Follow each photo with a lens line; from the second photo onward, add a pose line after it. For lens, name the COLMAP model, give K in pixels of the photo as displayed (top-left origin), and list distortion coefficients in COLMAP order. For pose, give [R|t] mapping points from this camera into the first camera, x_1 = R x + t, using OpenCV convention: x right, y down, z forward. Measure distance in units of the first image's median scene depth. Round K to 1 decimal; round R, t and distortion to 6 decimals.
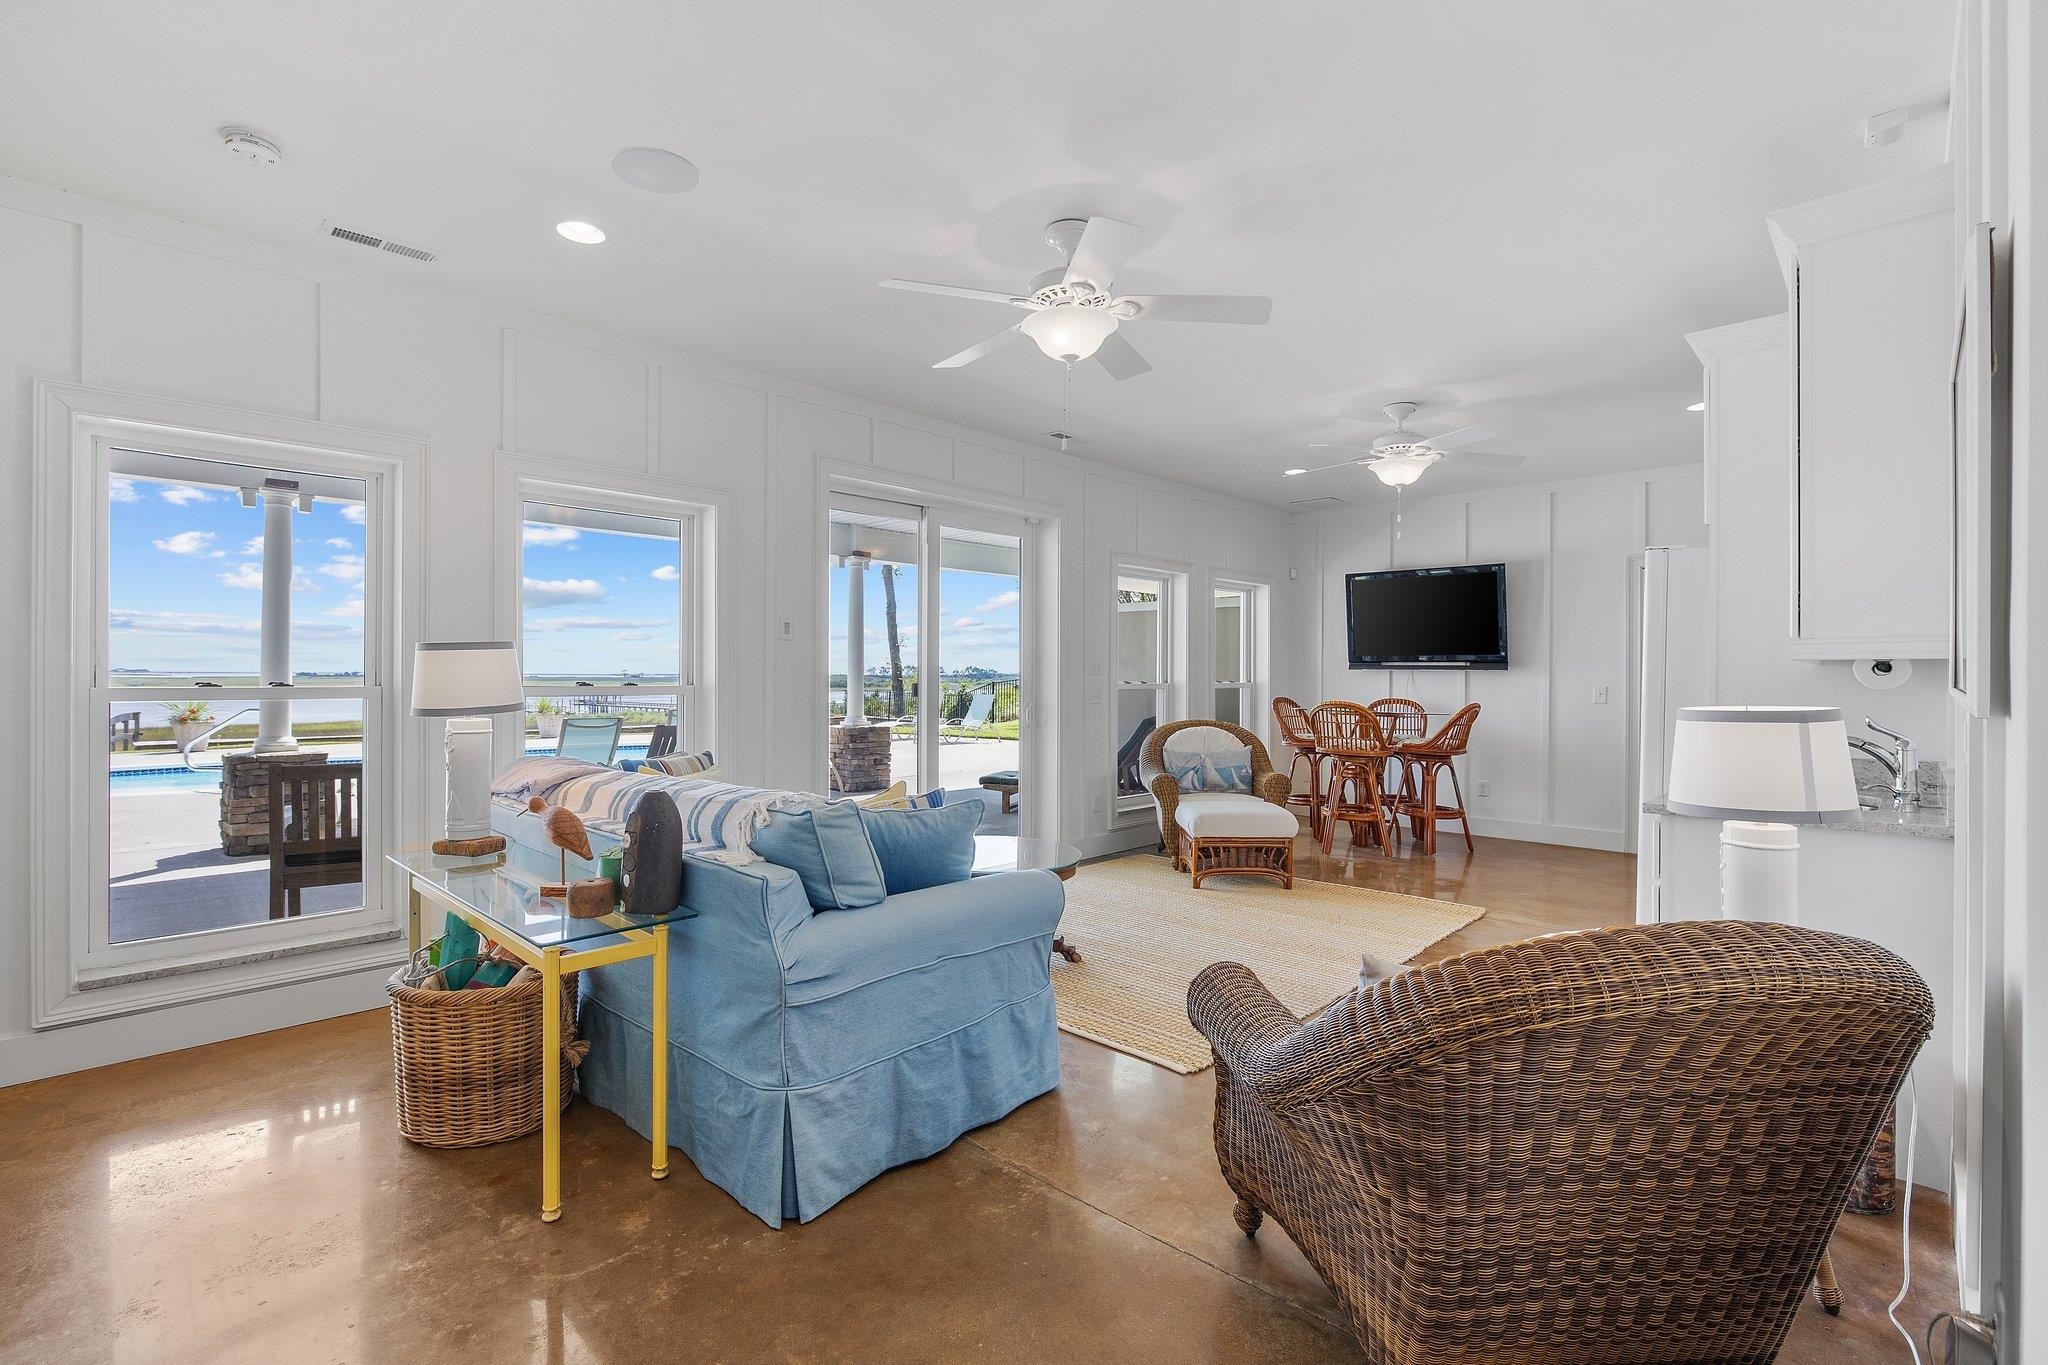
lens RADIAL K [[922.4, 0, 1024.0], [0, 922.4, 682.5], [0, 0, 1]] dist [-0.000014, -0.000012]
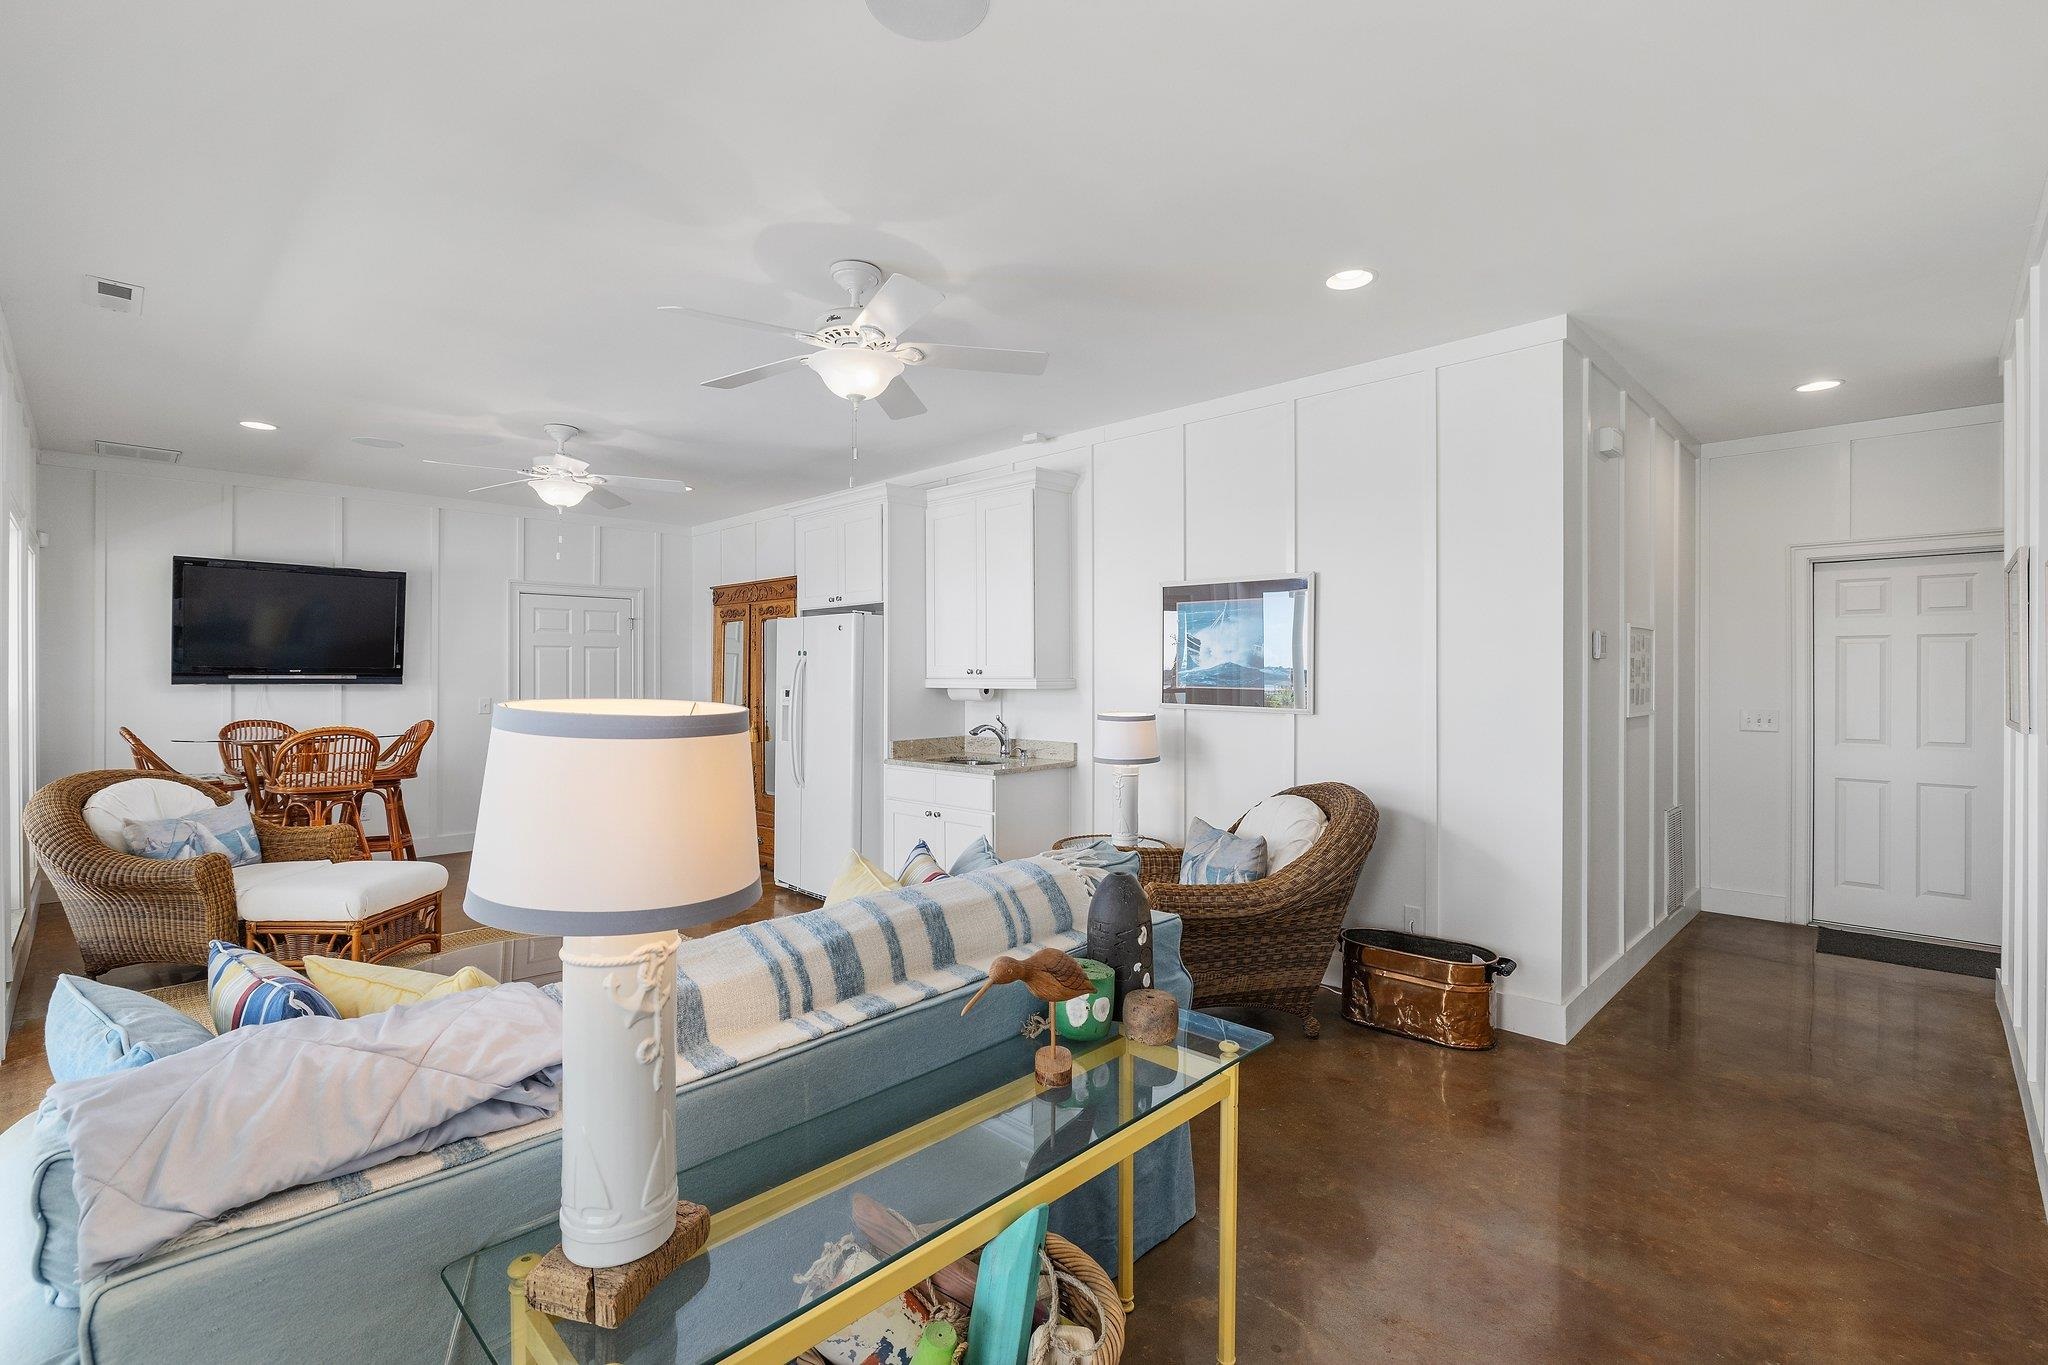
lens RADIAL K [[922.4, 0, 1024.0], [0, 922.4, 682.5], [0, 0, 1]] dist [-0.000014, -0.000012]
pose [[0.004400, -0.006053, 0.999972, -0.424915], [0.004298, 0.999973, 0.006034, -0.018996], [-0.999981, 0.004272, 0.004426, 0.359862]]
